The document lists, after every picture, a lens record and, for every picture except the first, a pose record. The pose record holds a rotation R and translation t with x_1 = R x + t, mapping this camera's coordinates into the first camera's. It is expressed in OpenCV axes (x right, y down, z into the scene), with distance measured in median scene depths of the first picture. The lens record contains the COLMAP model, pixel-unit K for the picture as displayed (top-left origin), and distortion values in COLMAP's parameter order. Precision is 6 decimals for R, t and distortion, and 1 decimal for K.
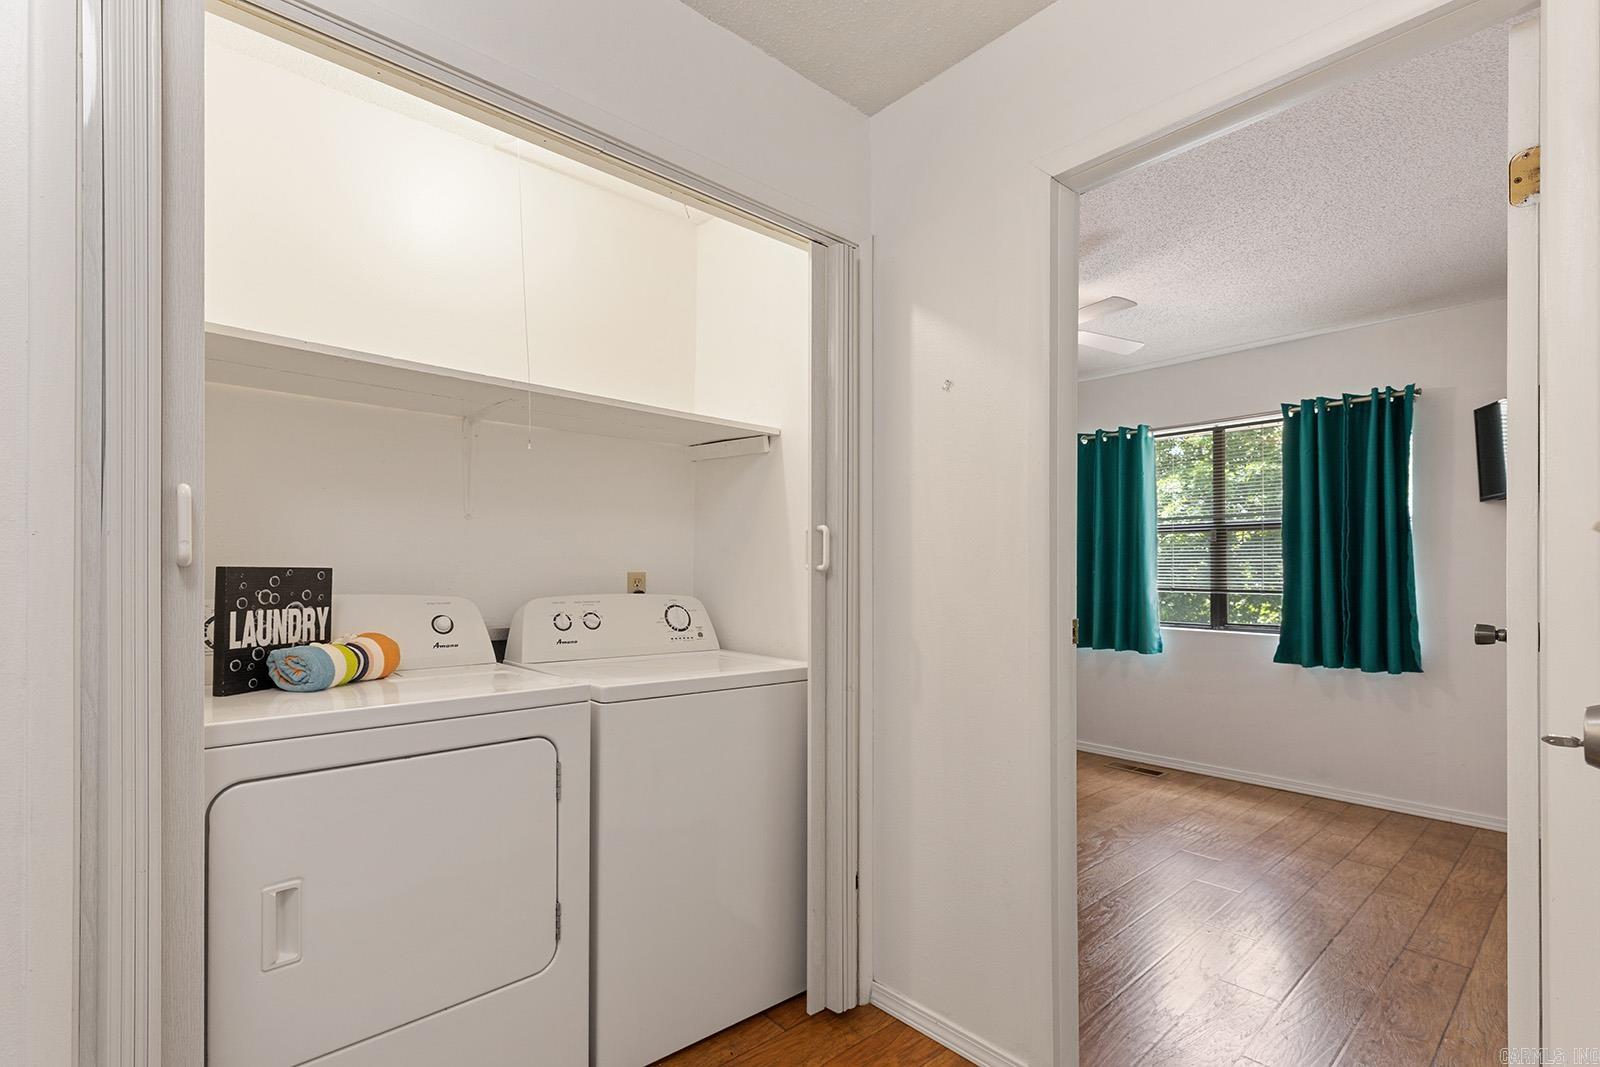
lens RADIAL K [[729.2, 0, 794.8], [0, 729.2, 562.0], [0, 0, 1]] dist [0.003694, -0.000425]
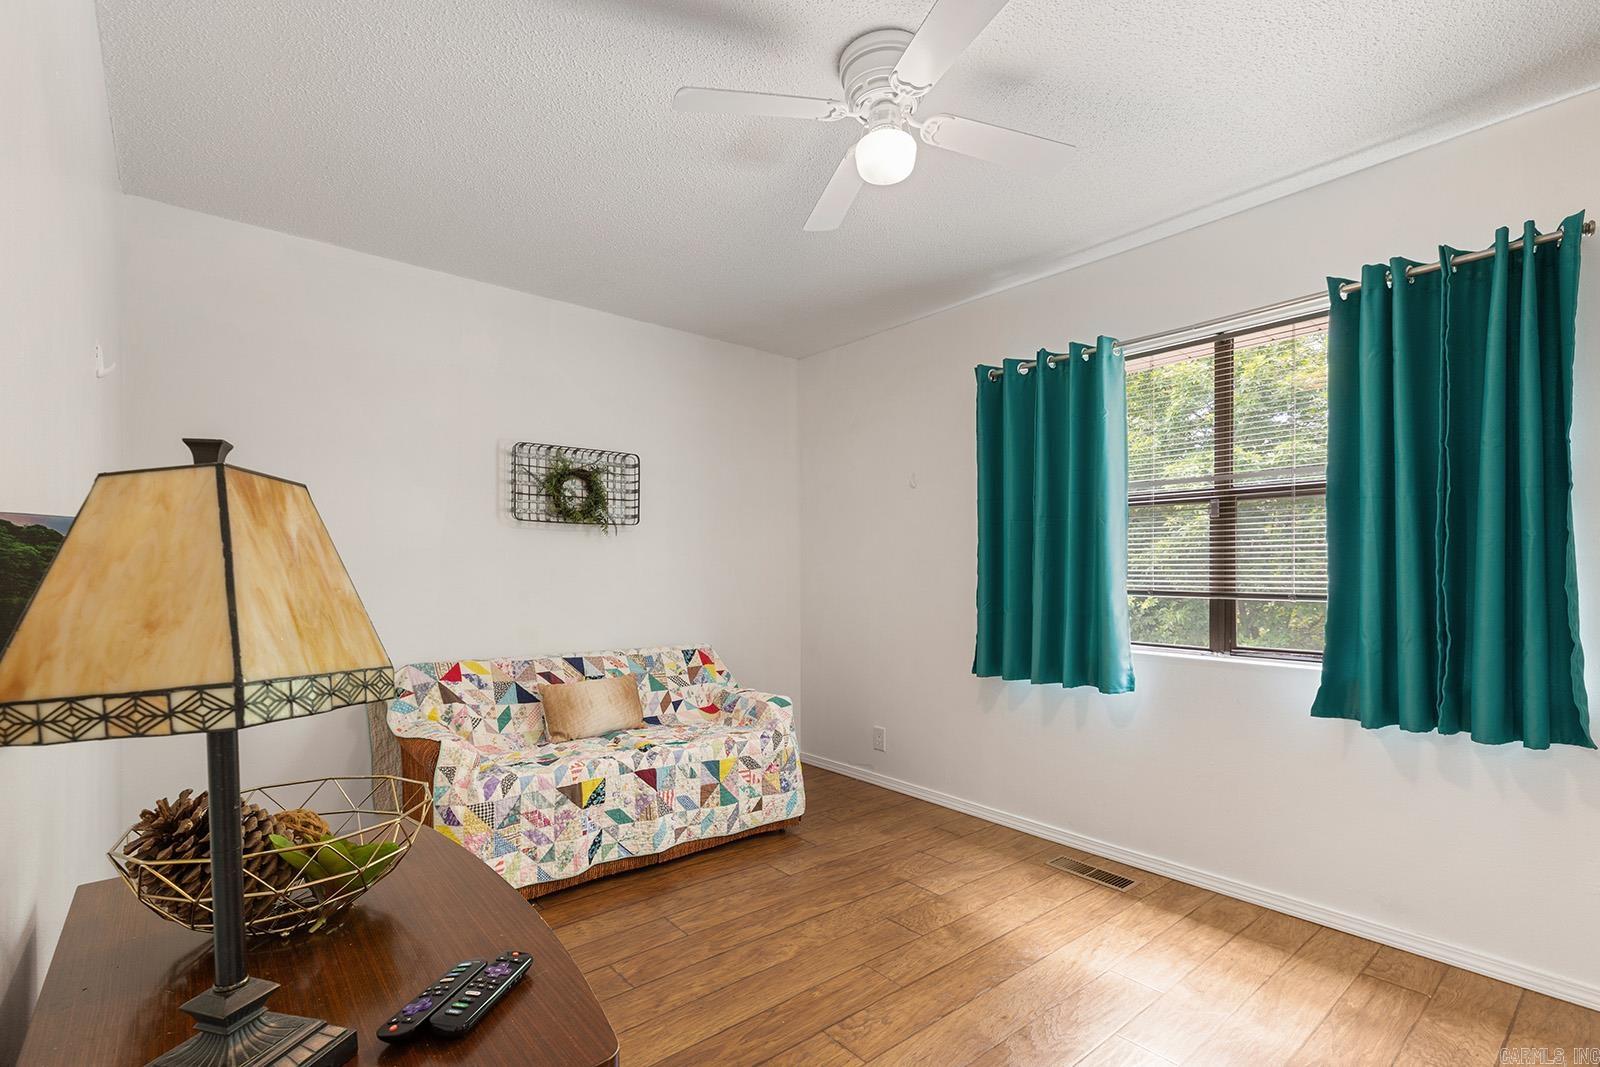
lens RADIAL K [[736.0, 0, 792.7], [0, 736.0, 570.8], [0, 0, 1]] dist [-0.002041, 0.005544]
pose [[0.999556, -0.003569, -0.029598, 0.247082], [0.003881, 0.999938, 0.010468, 0.011789], [0.029558, -0.010578, 0.999507, 0.383104]]
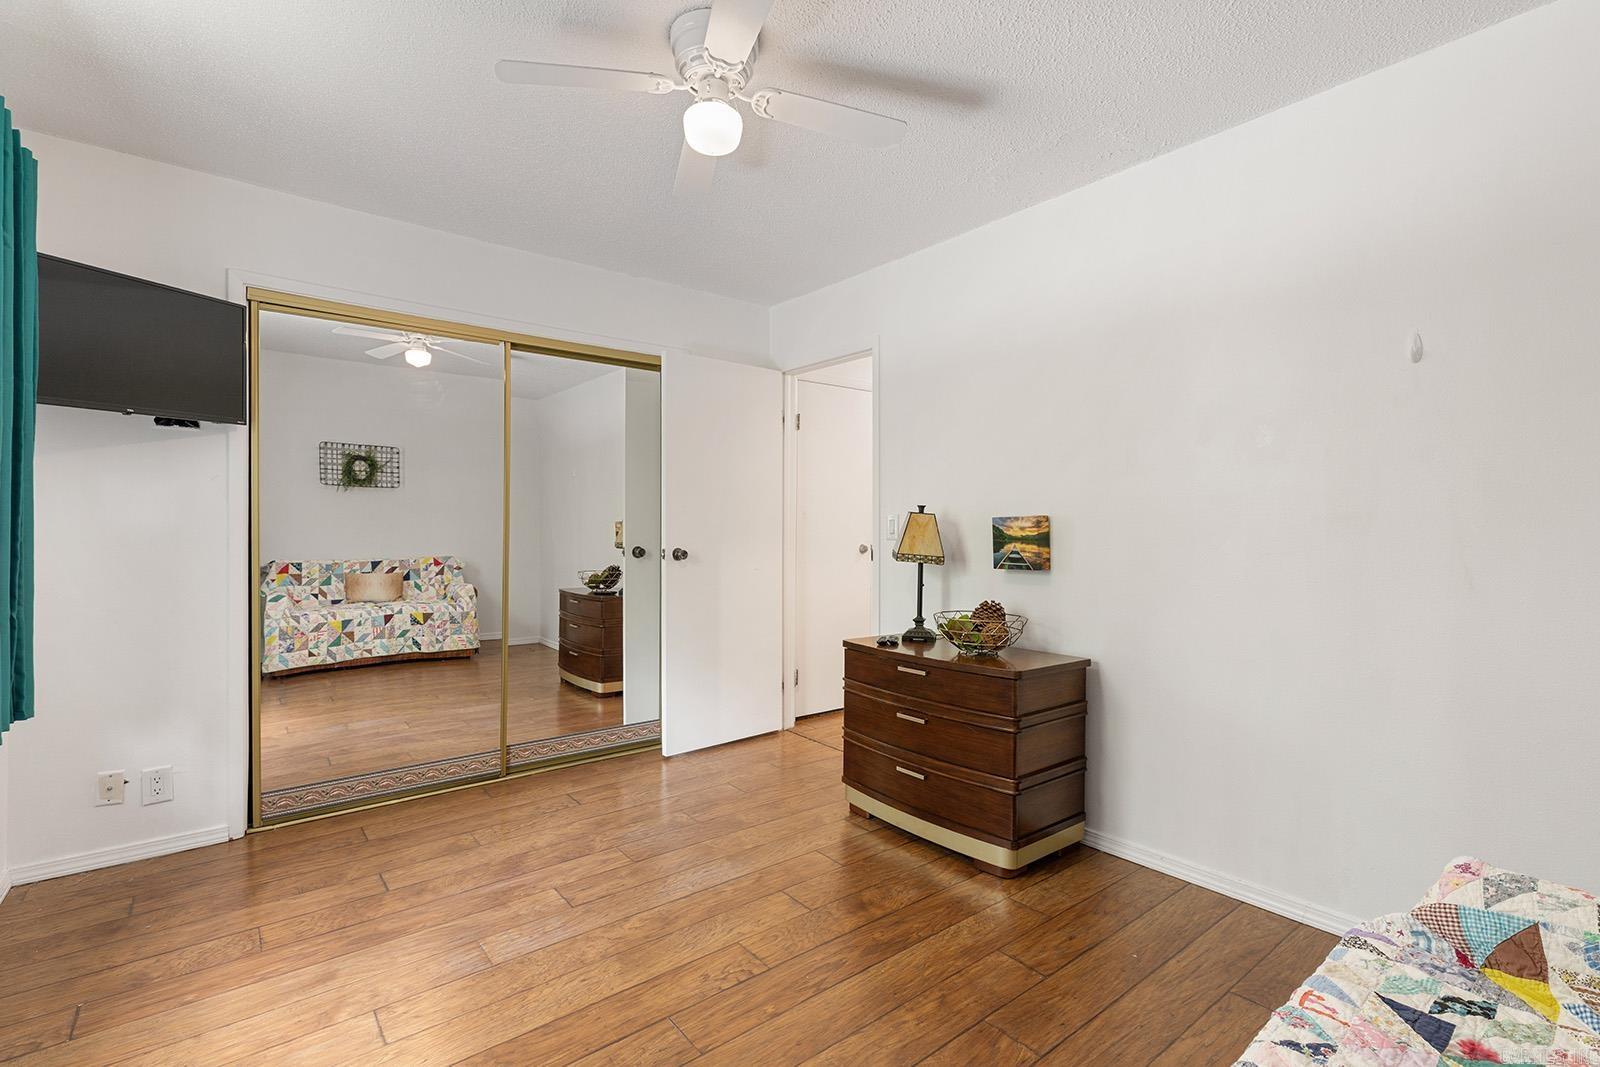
lens RADIAL K [[763.7, 0, 800.3], [0, 763.7, 546.1], [0, 0, 1]] dist [0.000246, -0.000023]
pose [[-0.999540, -0.004326, 0.030028, 0.217180], [-0.004291, 0.999990, 0.001219, 0.028500], [-0.030033, 0.001089, -0.999548, 1.336644]]
